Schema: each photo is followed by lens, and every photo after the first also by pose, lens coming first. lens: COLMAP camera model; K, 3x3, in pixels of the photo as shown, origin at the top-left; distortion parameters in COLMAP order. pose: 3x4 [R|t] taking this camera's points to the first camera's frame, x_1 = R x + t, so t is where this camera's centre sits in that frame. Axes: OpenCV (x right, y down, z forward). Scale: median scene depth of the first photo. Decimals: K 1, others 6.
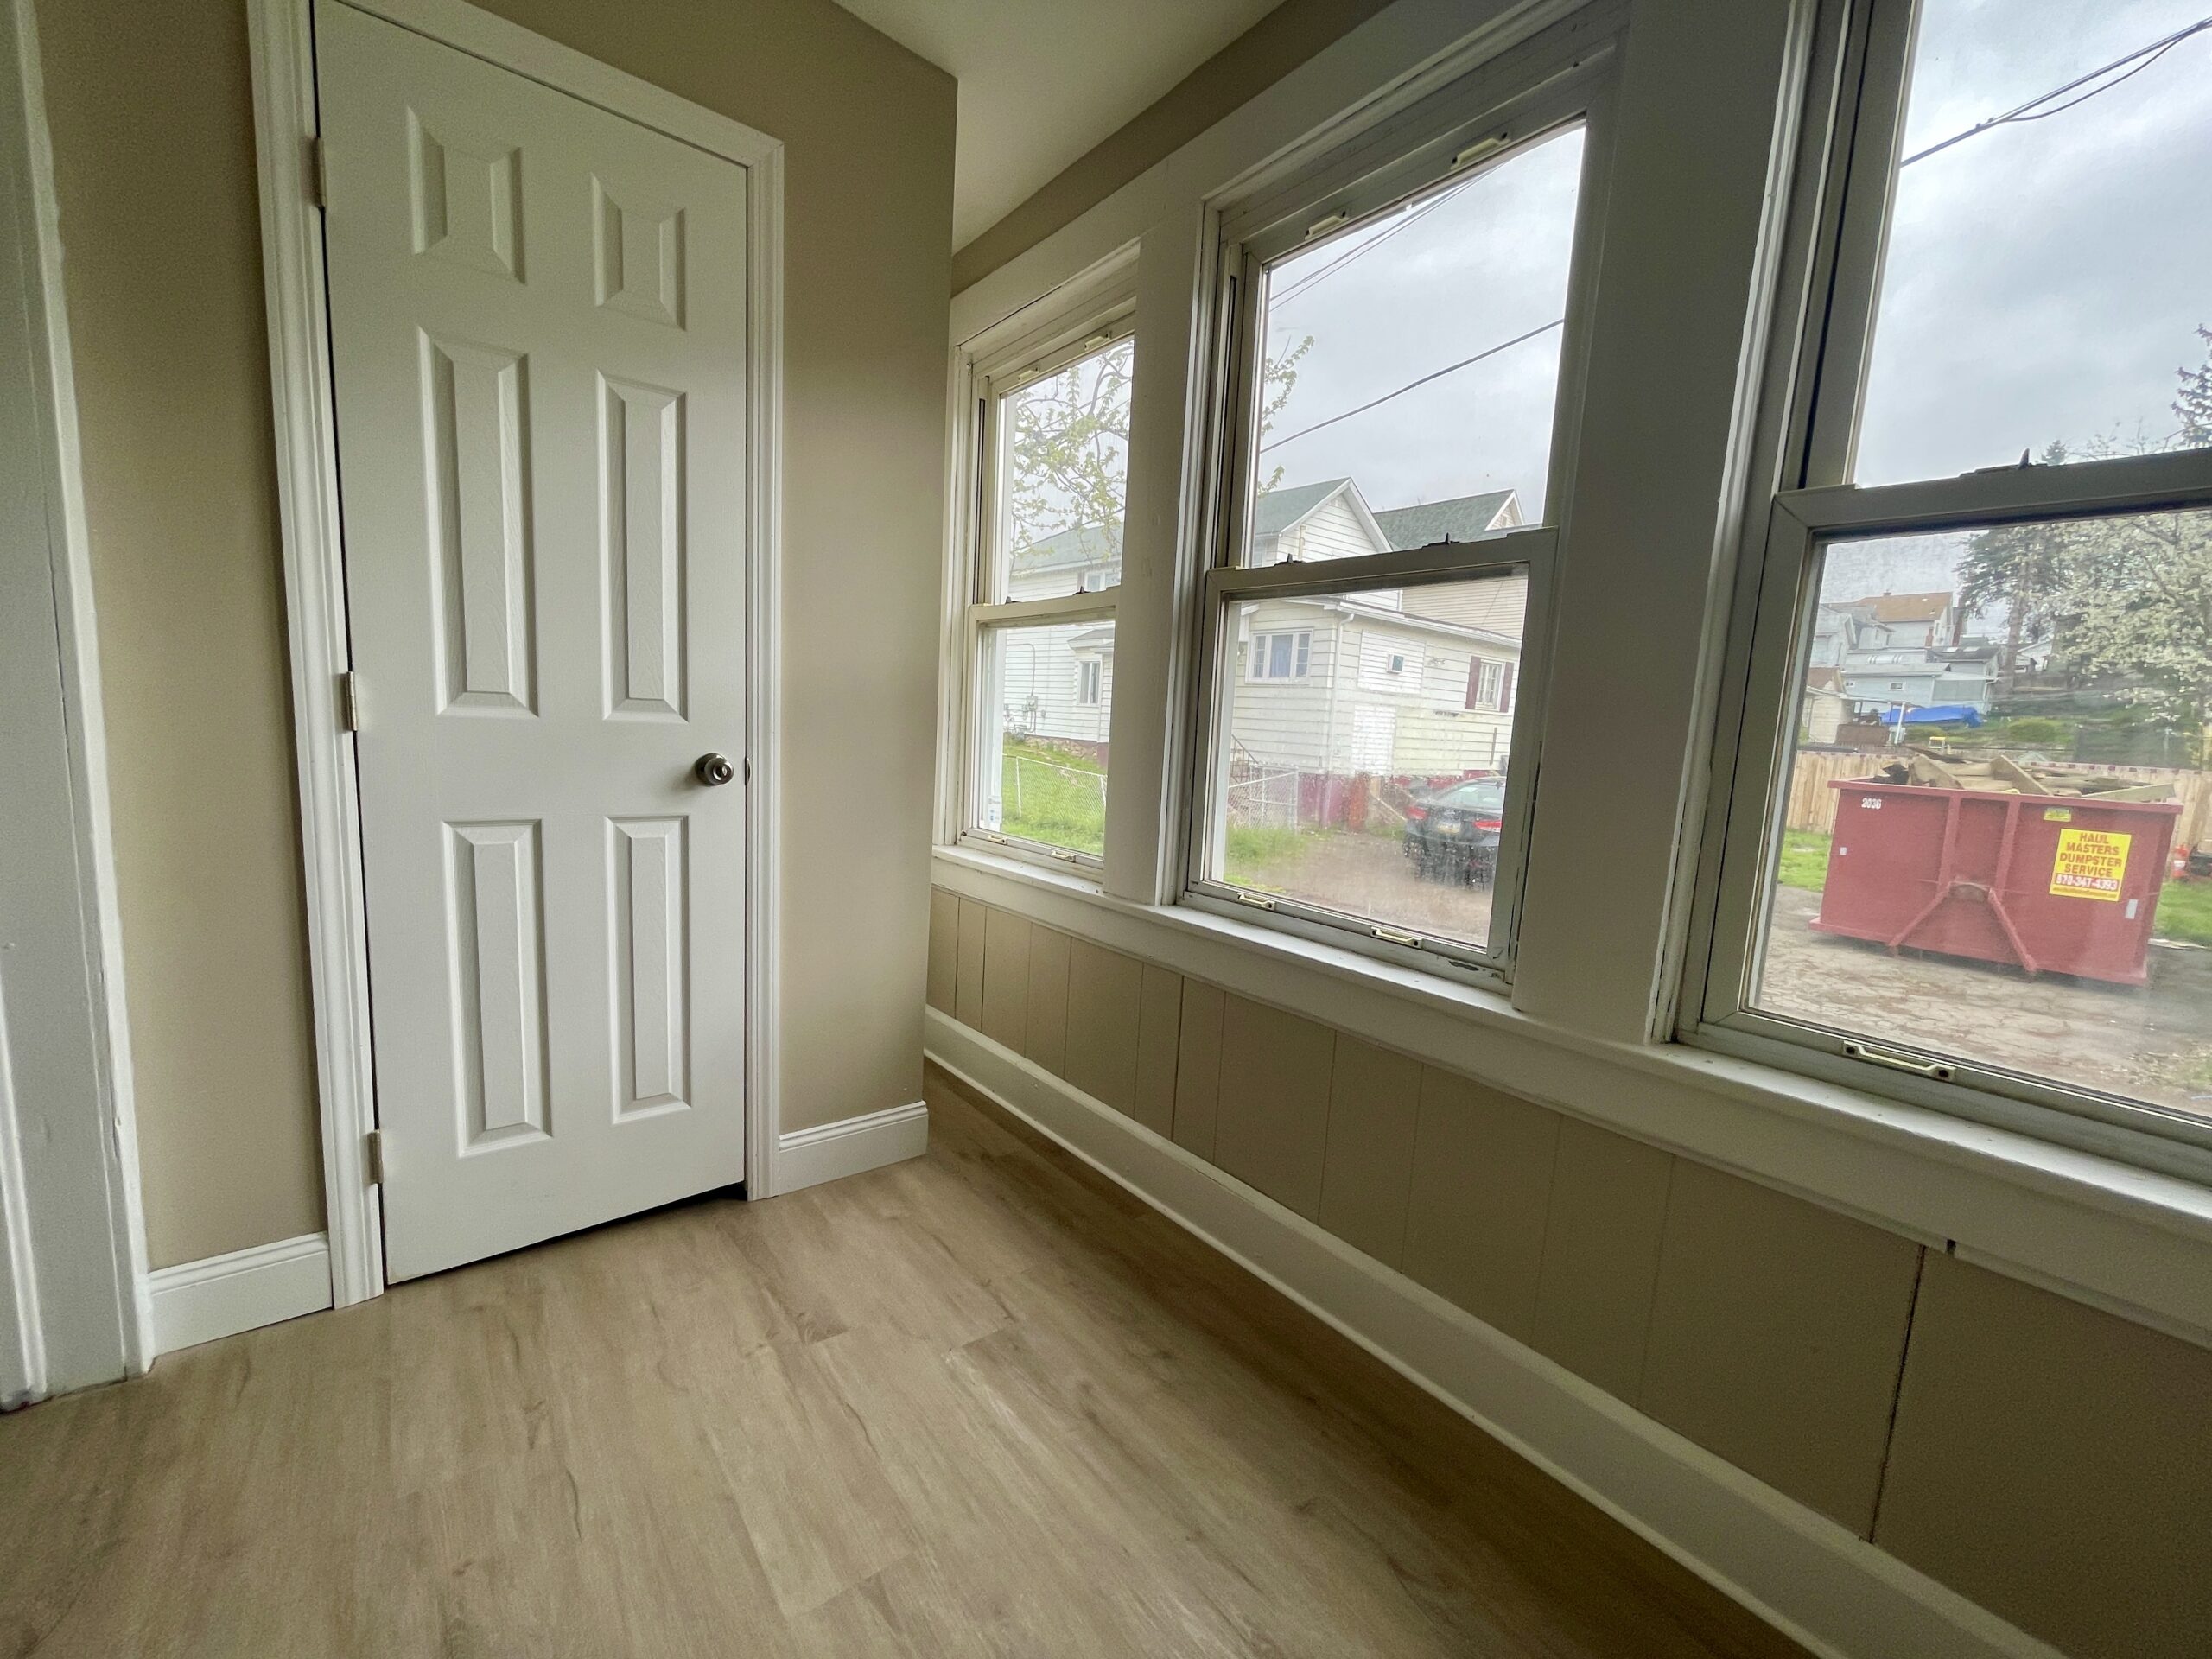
lens RADIAL K [[894.2, 0, 1107.8], [0, 894.2, 833.2], [0, 0, 1]] dist [0.004068, 0.000402]
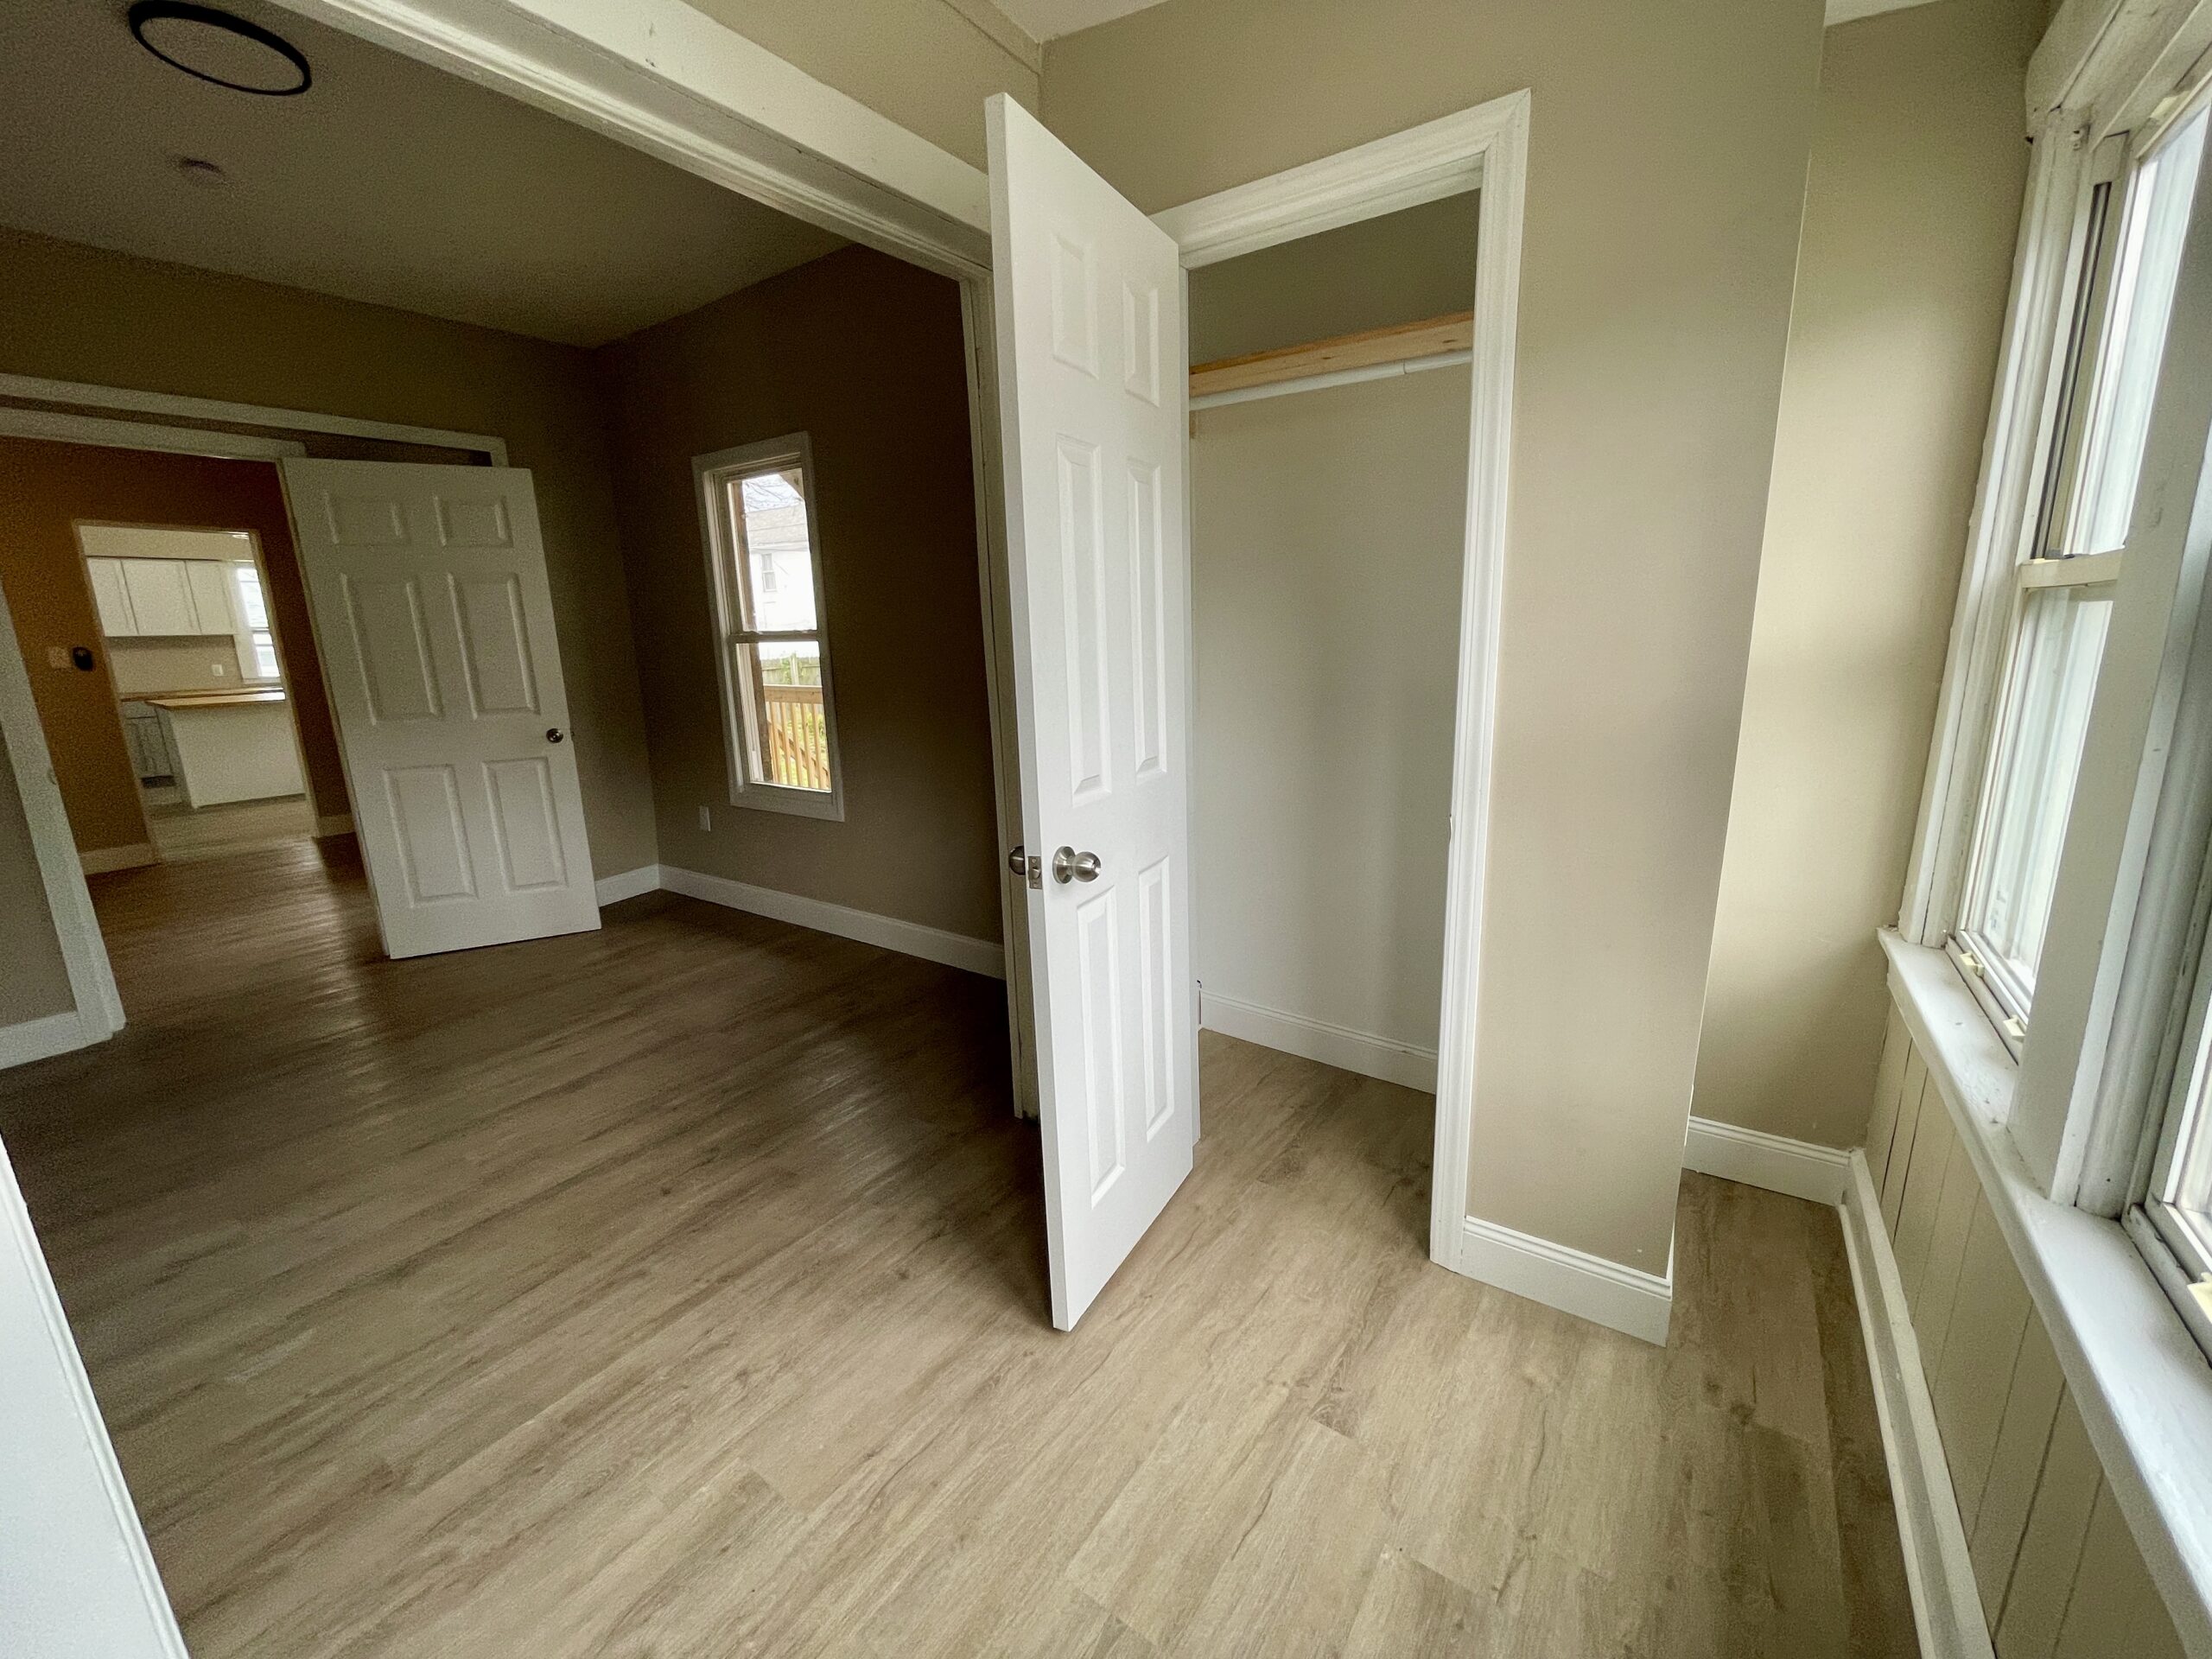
lens RADIAL K [[894.2, 0, 1109.6], [0, 894.2, 832.4], [0, 0, 1]] dist [0.004068, 0.000402]
pose [[0.288543, 0.139104, -0.947308, 0.425814], [-0.073379, 0.989693, 0.122977, -0.175044], [0.954651, 0.034029, 0.295777, 0.417447]]
